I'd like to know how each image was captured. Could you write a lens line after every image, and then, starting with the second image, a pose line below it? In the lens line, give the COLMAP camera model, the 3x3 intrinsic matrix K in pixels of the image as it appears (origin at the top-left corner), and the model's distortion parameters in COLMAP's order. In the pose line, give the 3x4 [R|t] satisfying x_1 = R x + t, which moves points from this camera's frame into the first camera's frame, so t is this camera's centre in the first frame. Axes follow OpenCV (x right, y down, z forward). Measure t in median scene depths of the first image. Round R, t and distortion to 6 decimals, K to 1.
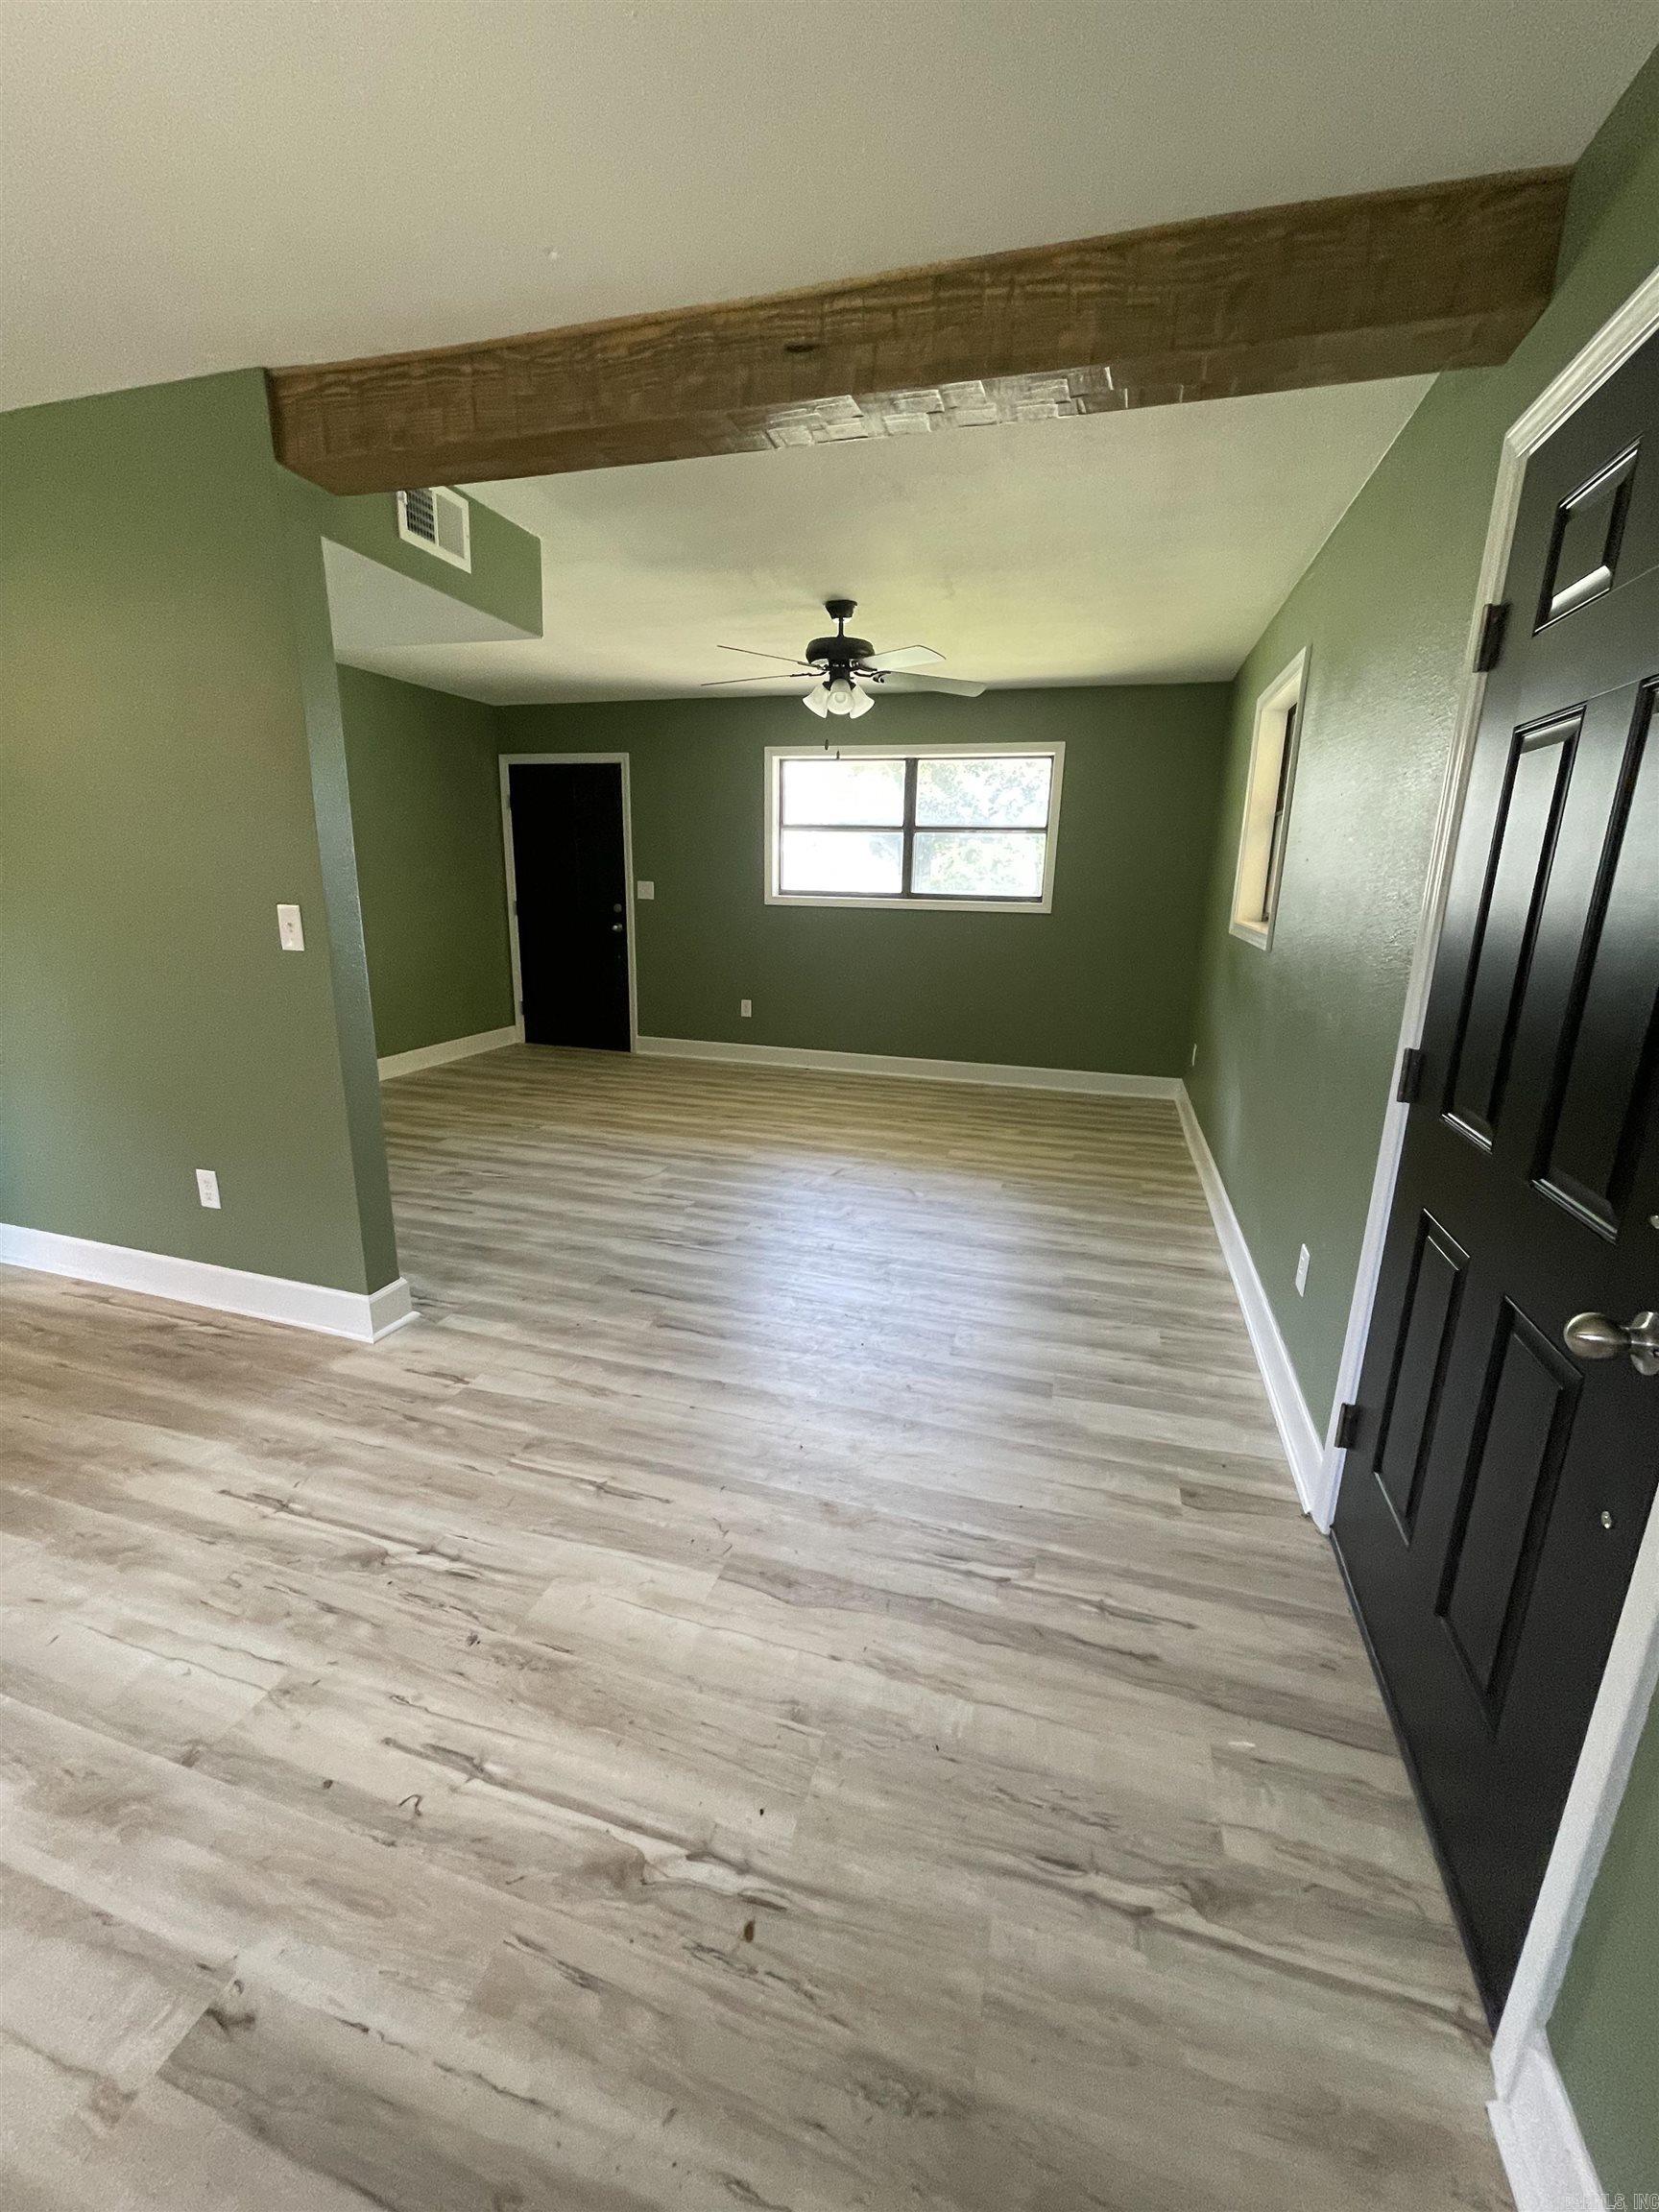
lens RADIAL K [[892.2, 0, 829.8], [0, 892.2, 1097.1], [0, 0, 1]] dist [-0.003793, 0.002236]
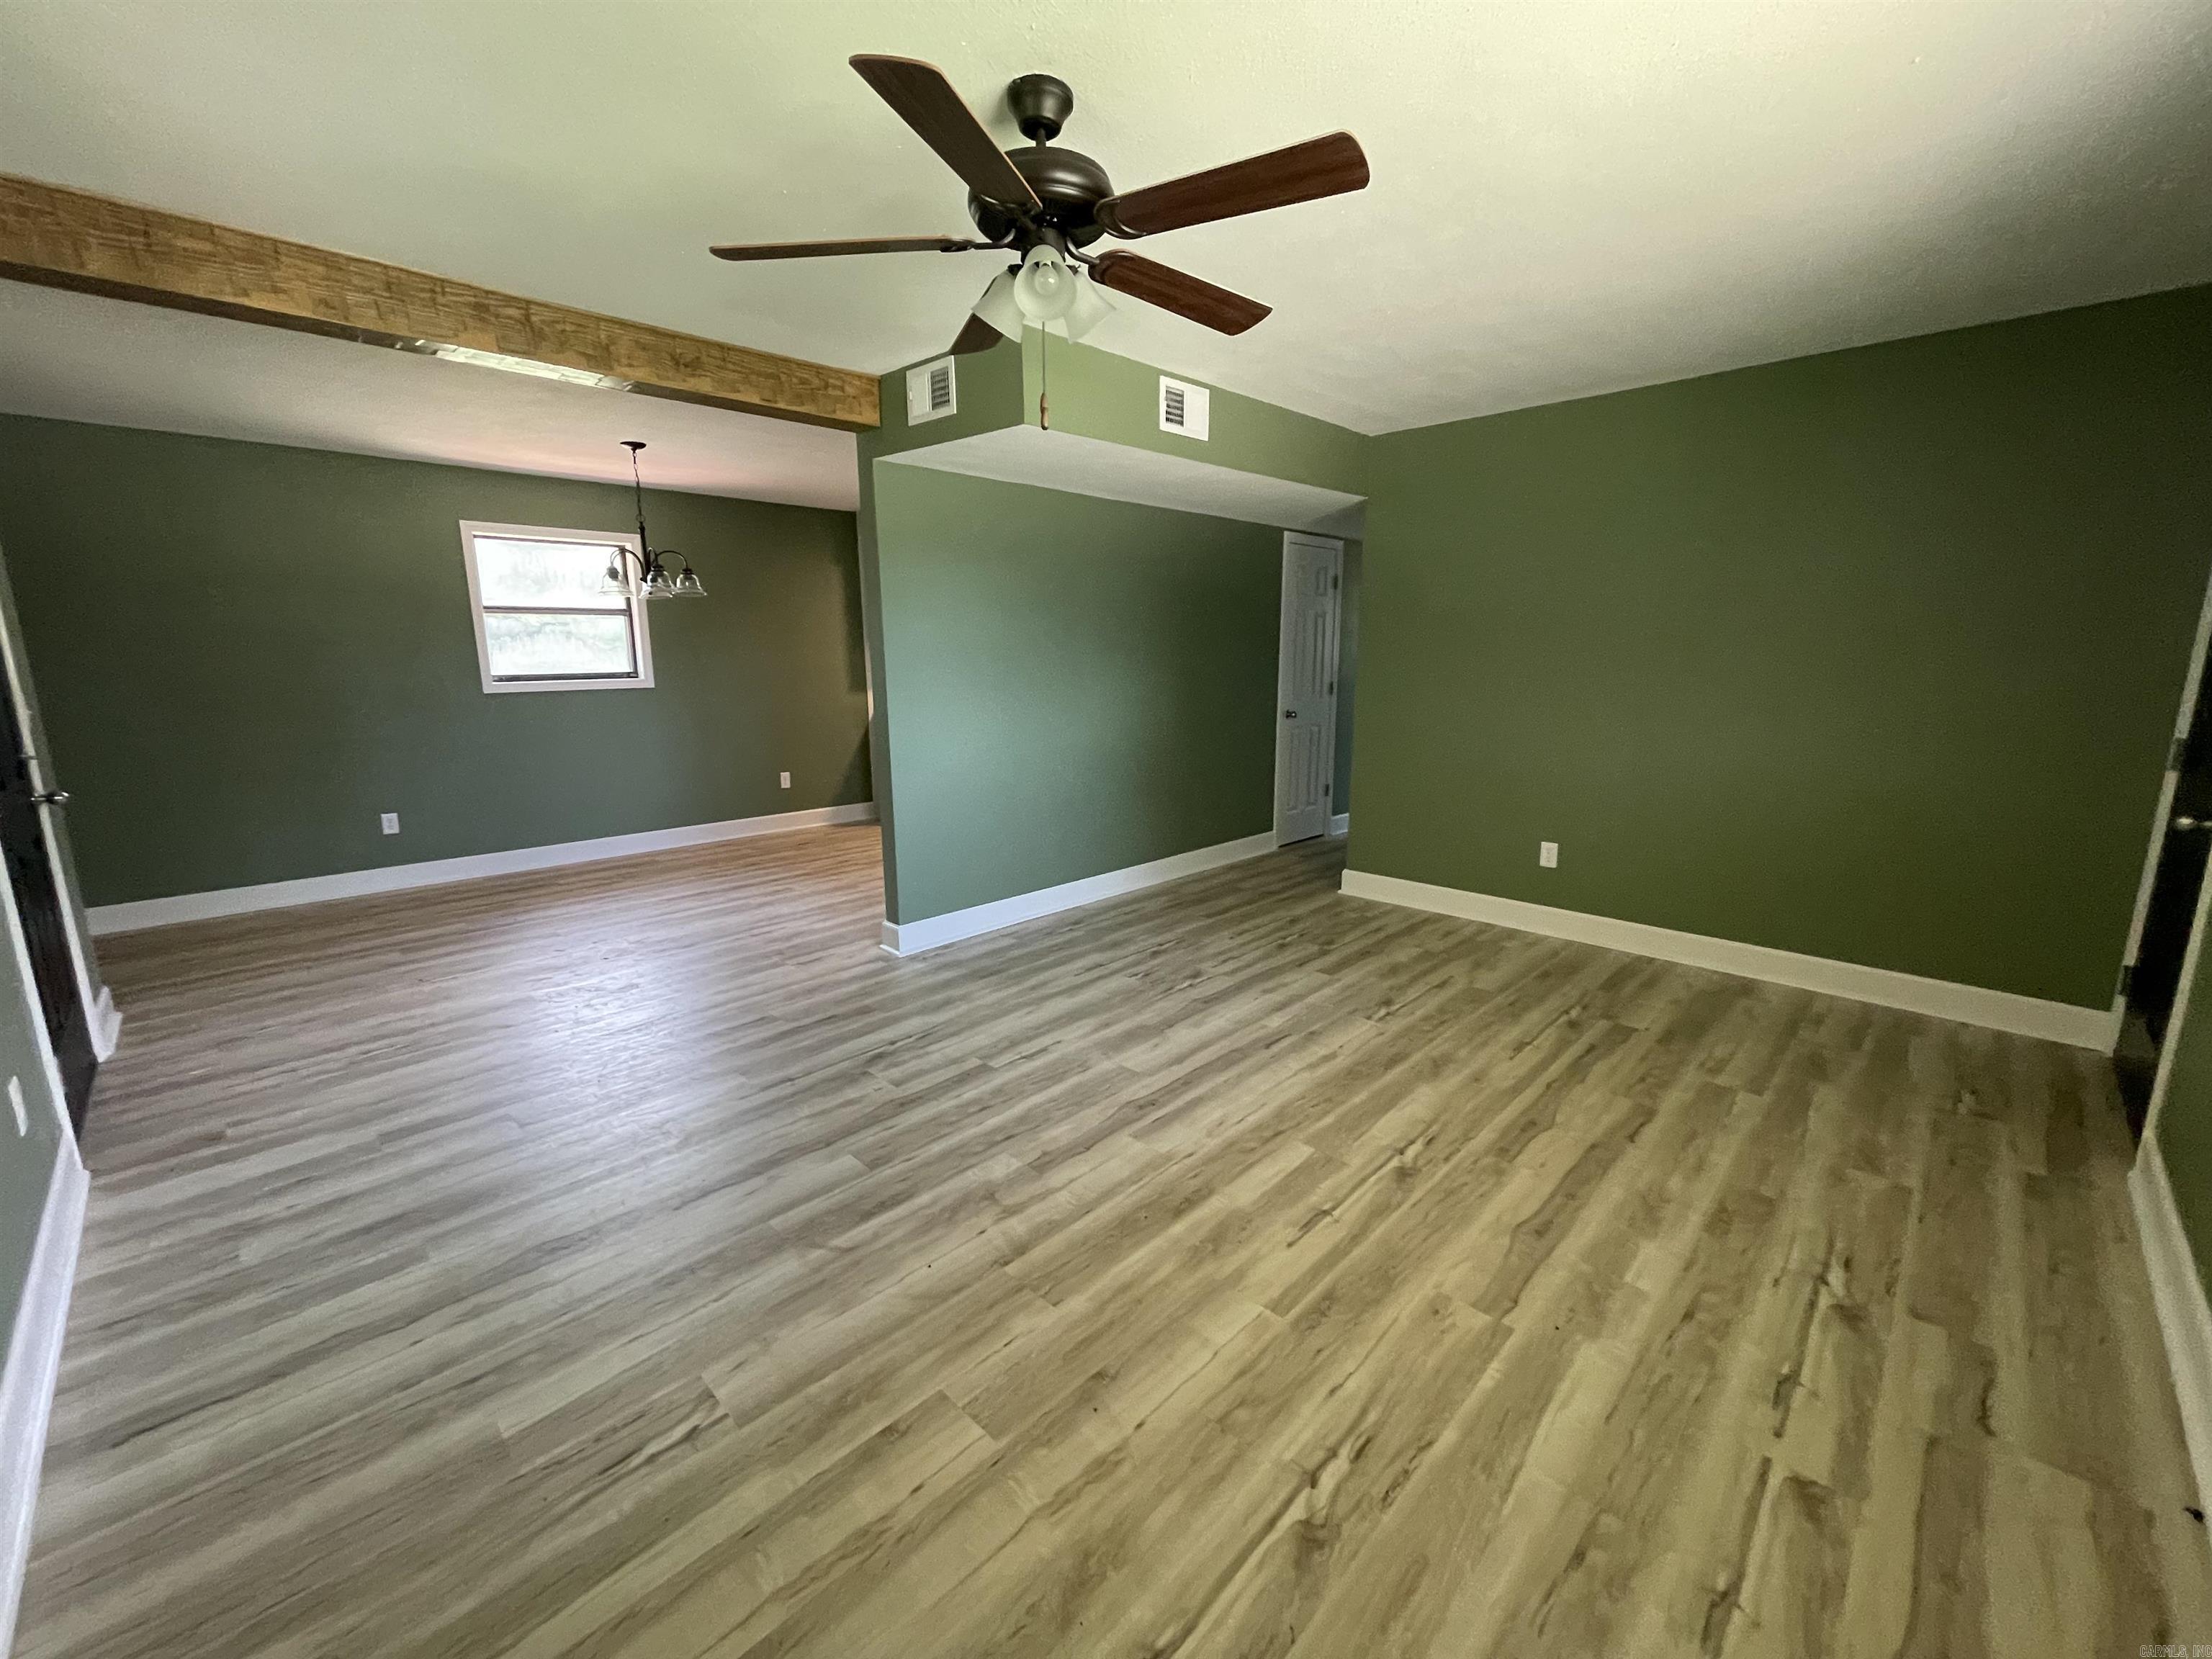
lens RADIAL K [[892.2, 0, 1098.3], [0, 892.2, 830.0], [0, 0, 1]] dist [-0.003793, 0.002236]
pose [[-0.470937, 0.154564, -0.868521, 0.495822], [-0.225427, 0.930759, 0.287873, -0.353063], [0.852878, 0.331358, -0.403486, 1.426956]]
